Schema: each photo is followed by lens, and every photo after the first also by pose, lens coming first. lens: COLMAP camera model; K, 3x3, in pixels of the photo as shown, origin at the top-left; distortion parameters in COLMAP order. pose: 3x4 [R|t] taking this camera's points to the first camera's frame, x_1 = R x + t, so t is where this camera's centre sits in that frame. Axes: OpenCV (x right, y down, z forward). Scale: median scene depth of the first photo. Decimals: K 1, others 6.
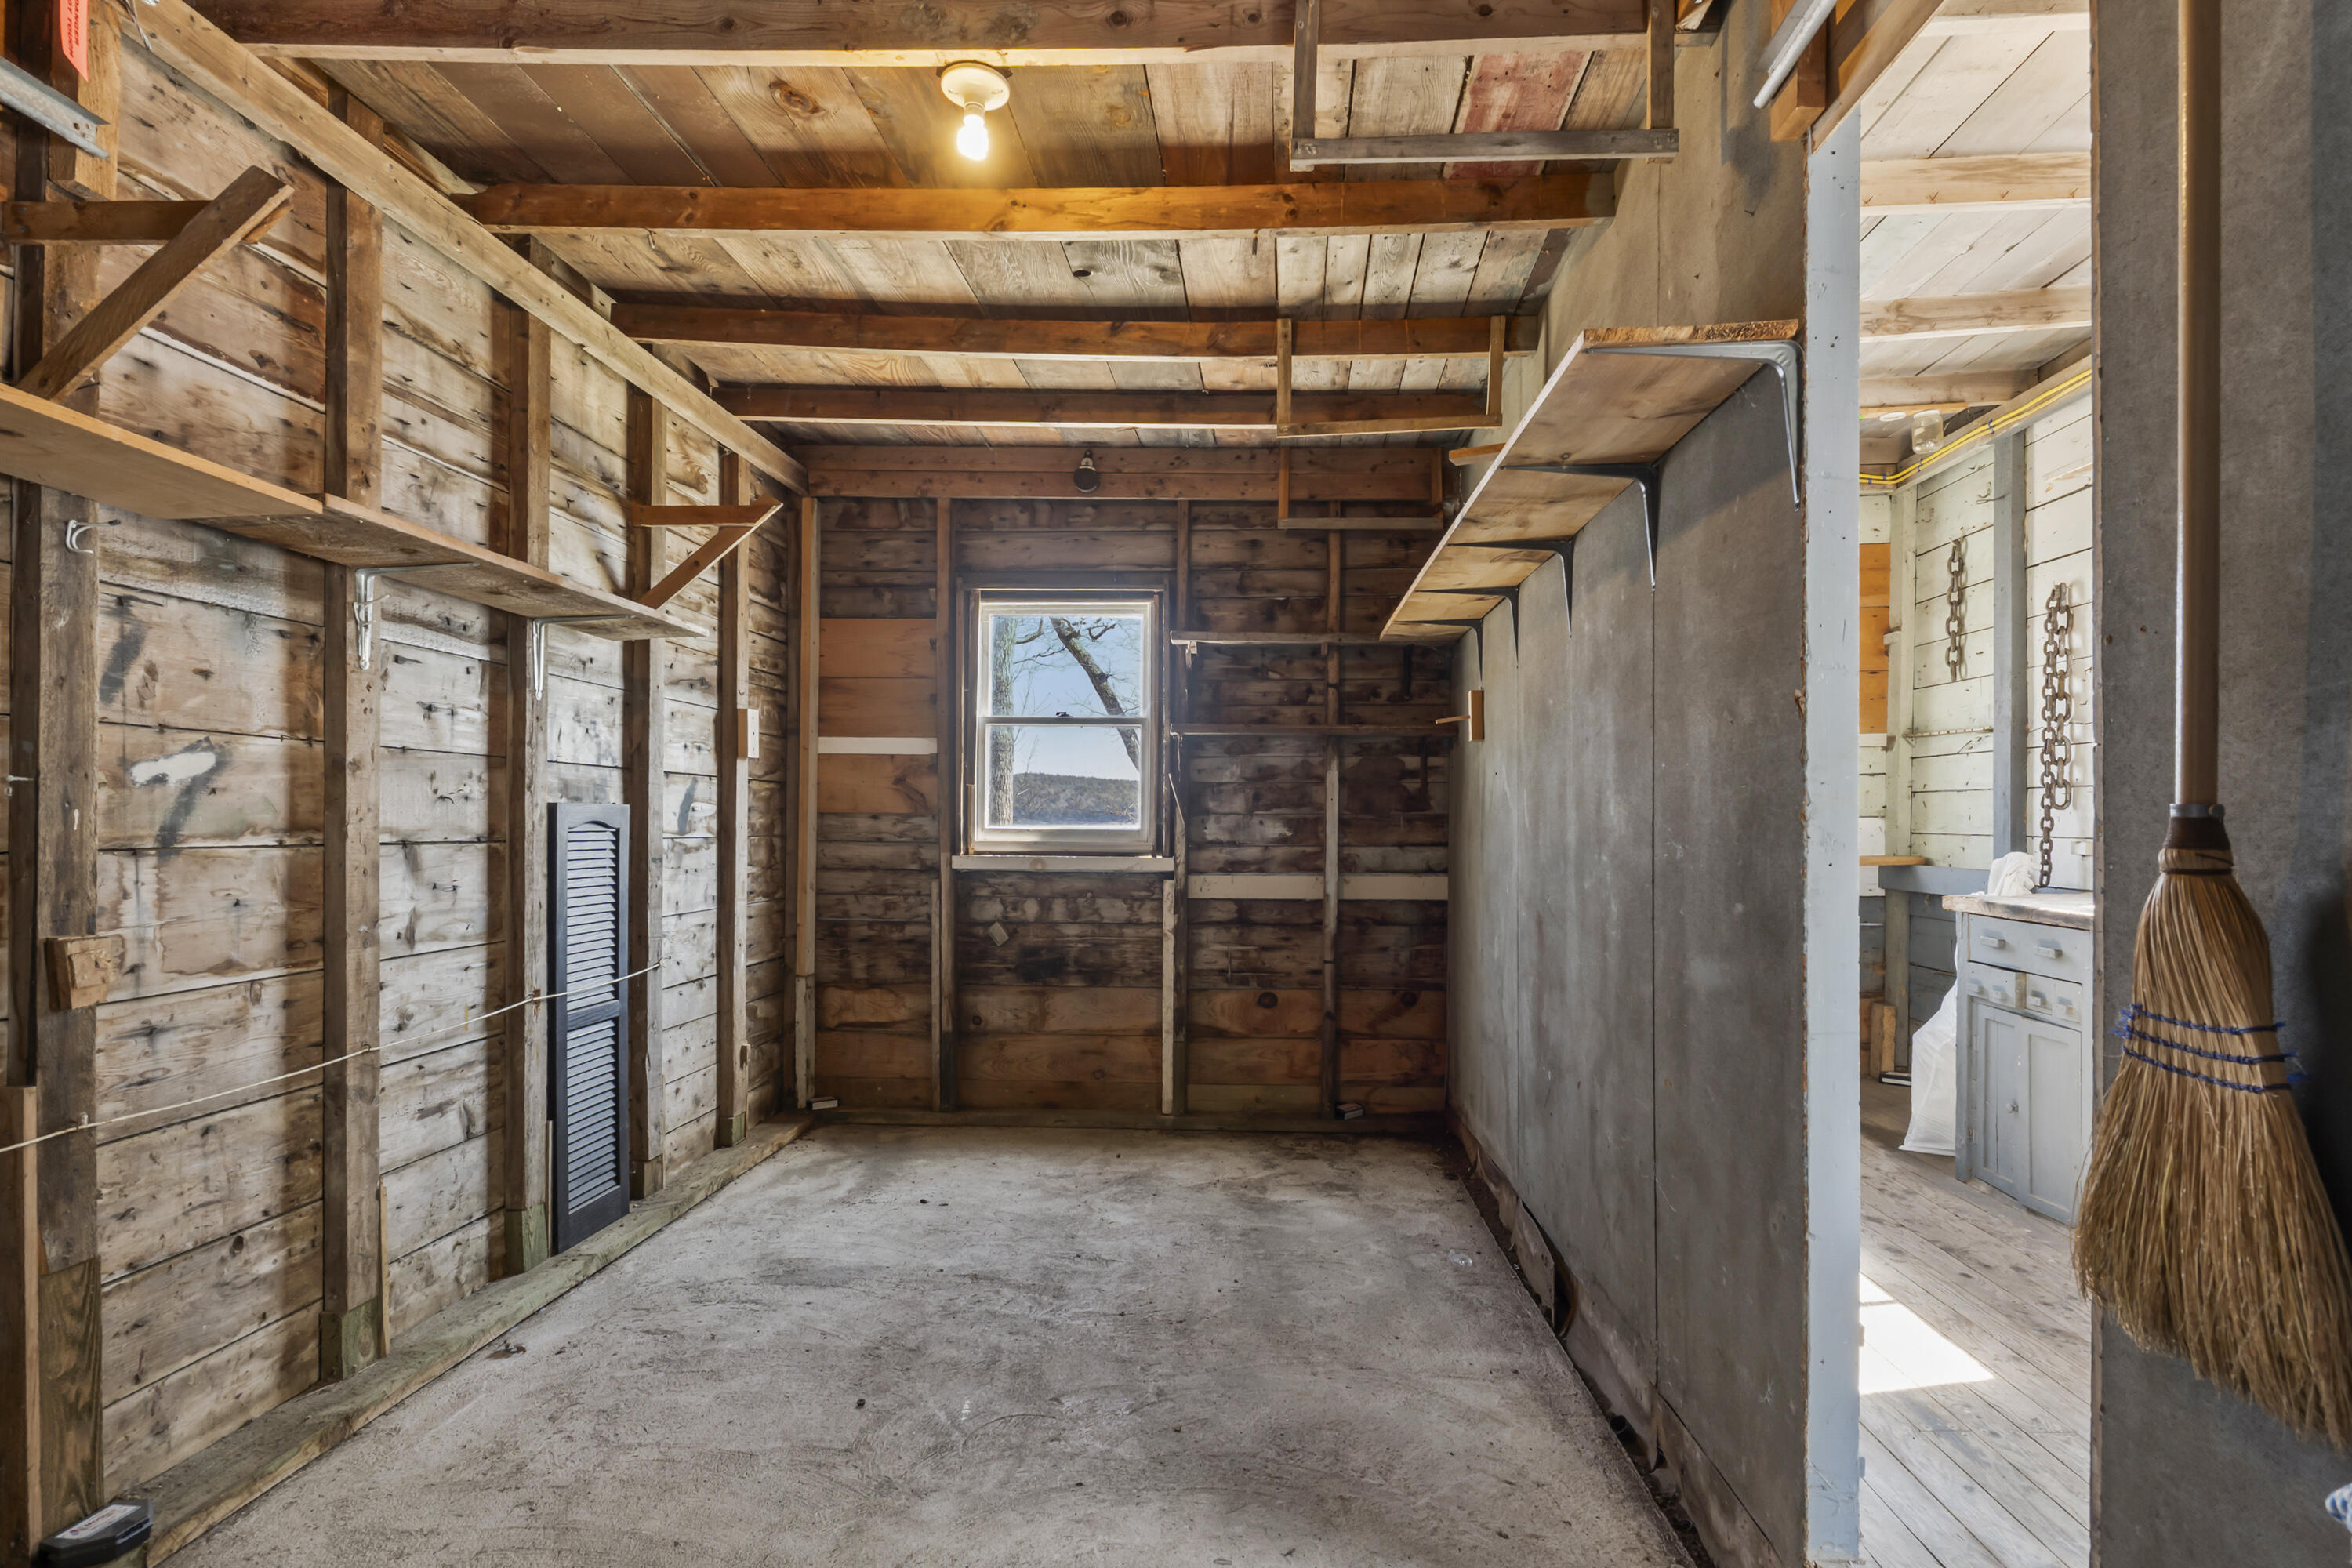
lens RADIAL K [[1210.0, 0, 1214.1], [0, 1210.0, 819.5], [0, 0, 1]] dist [0.002158, 0.000144]
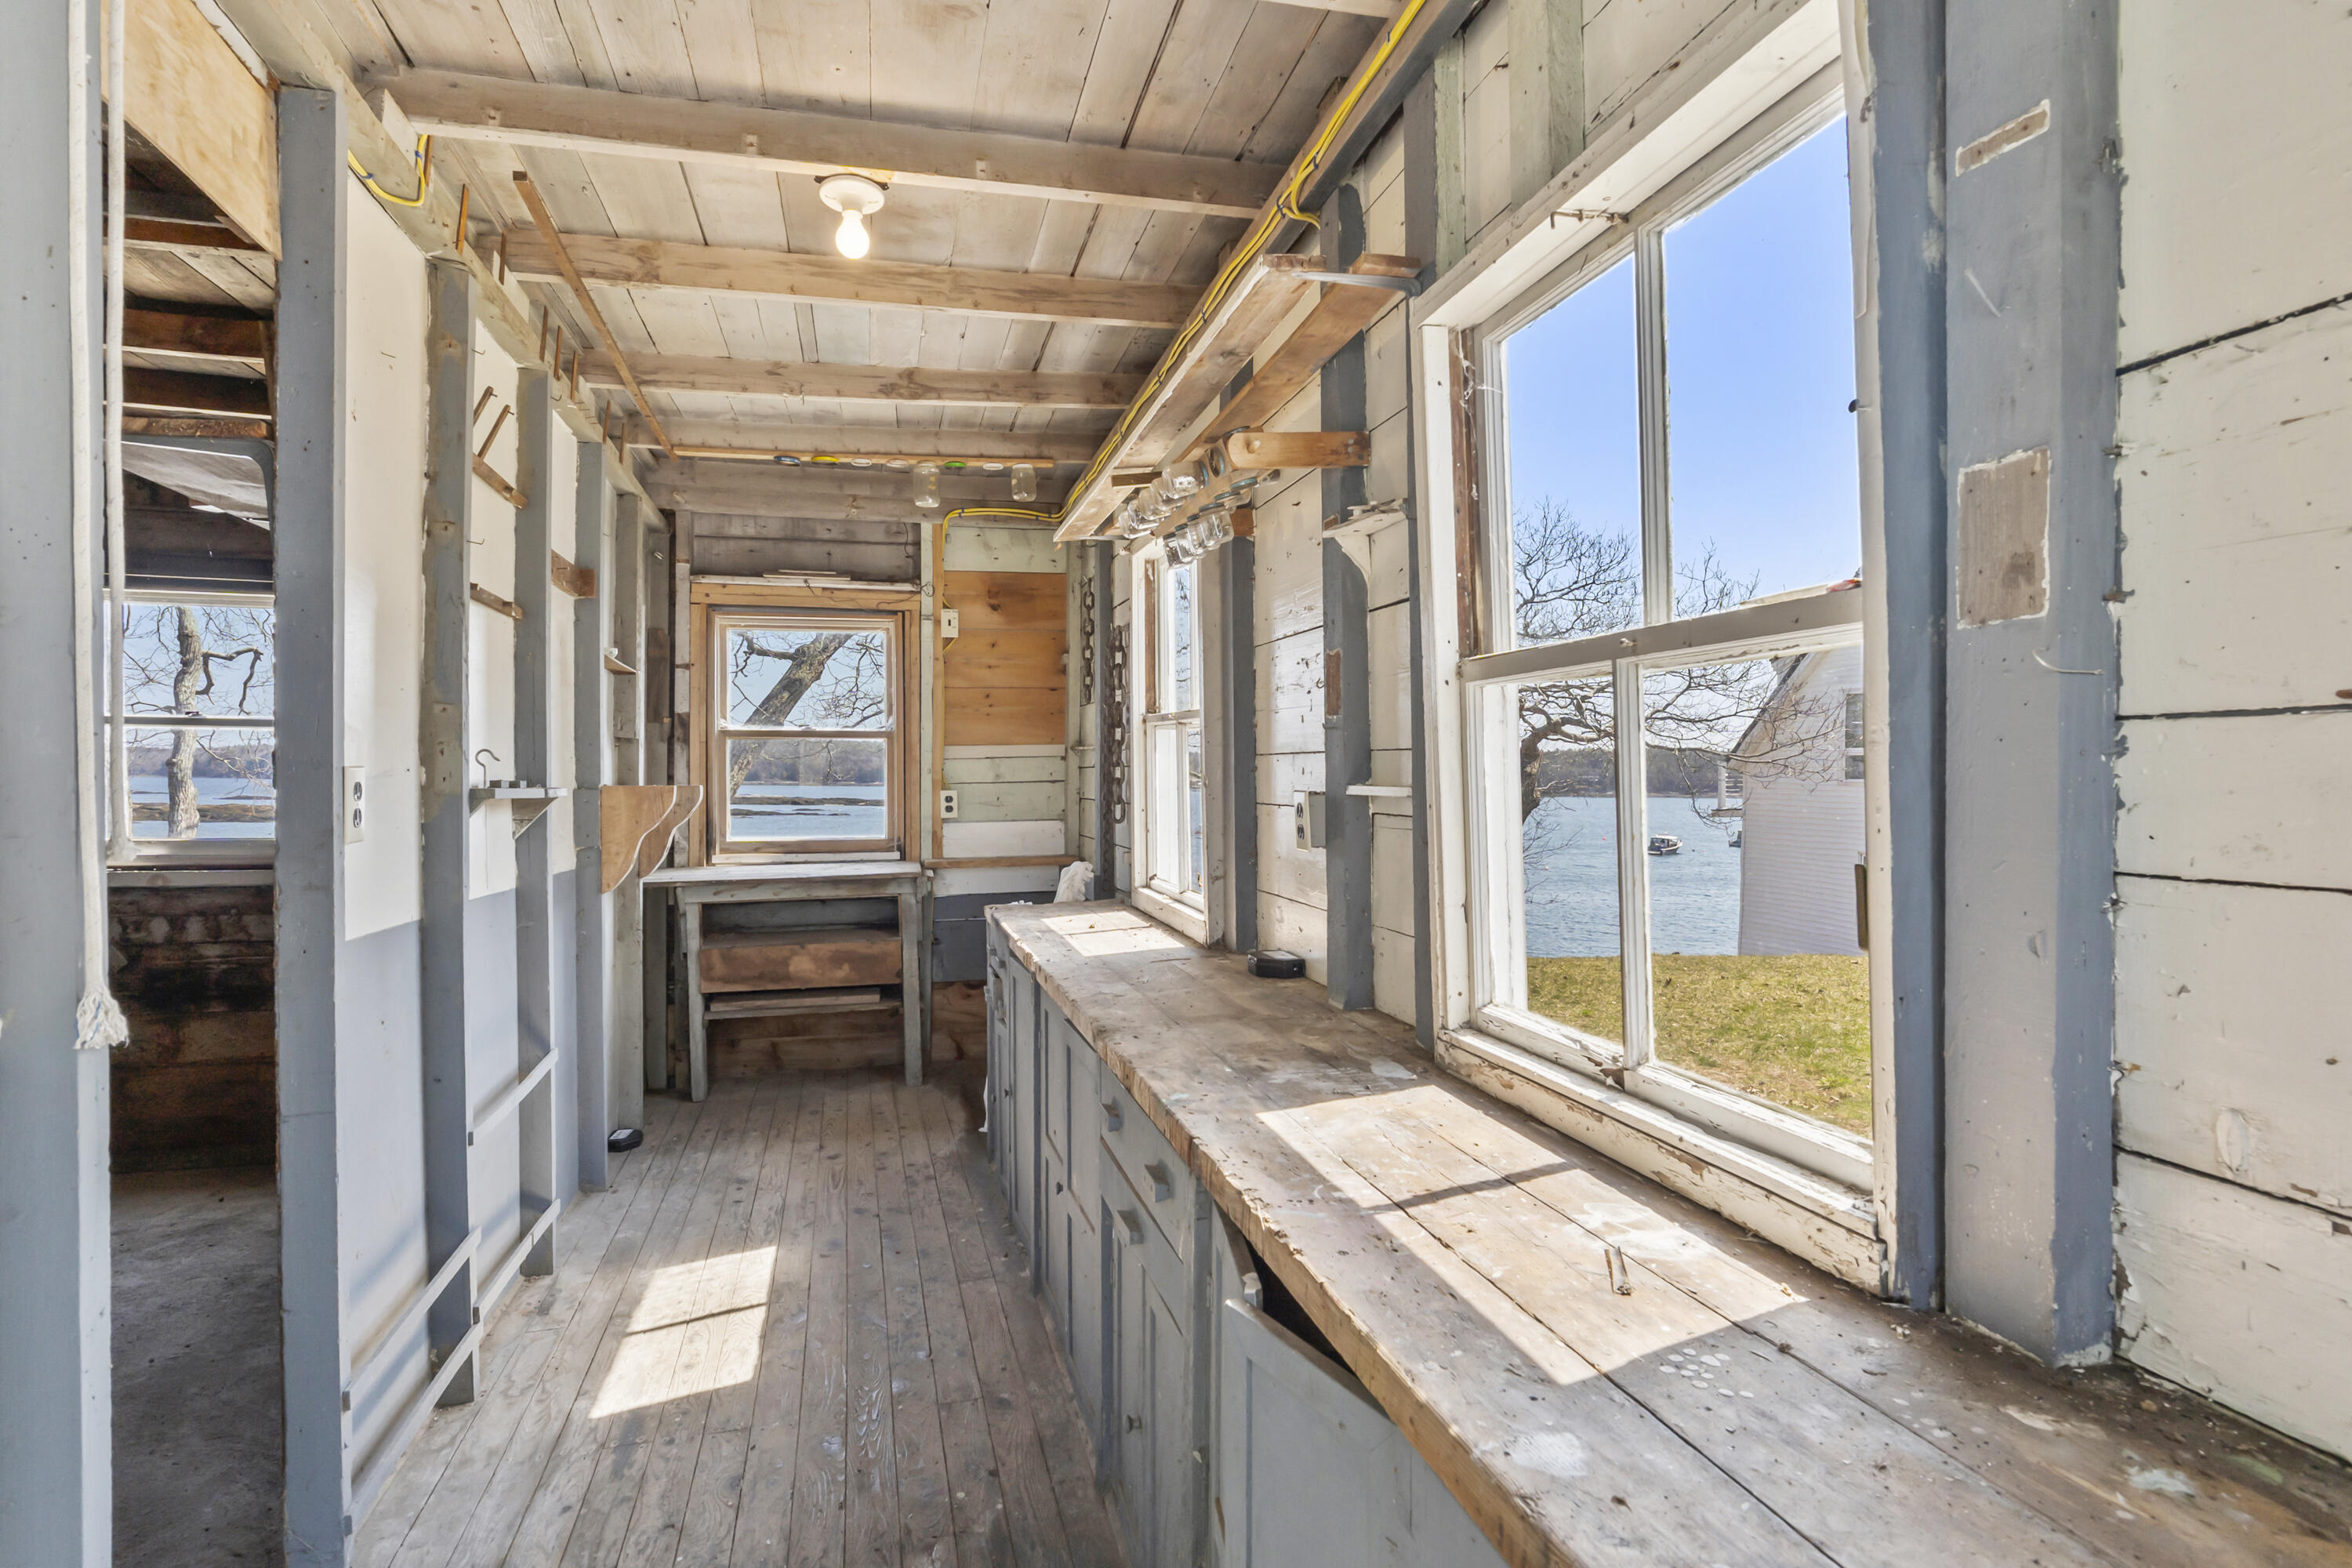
lens RADIAL K [[1178.0, 0, 1176.0], [0, 1178.0, 784.0], [0, 0, 1]] dist [0.001358, -0.000013]
pose [[0.956456, -0.002162, 0.291869, 0.344767], [0.000958, 0.999990, 0.004266, -0.040349], [-0.291876, -0.003801, 0.956449, -0.066398]]
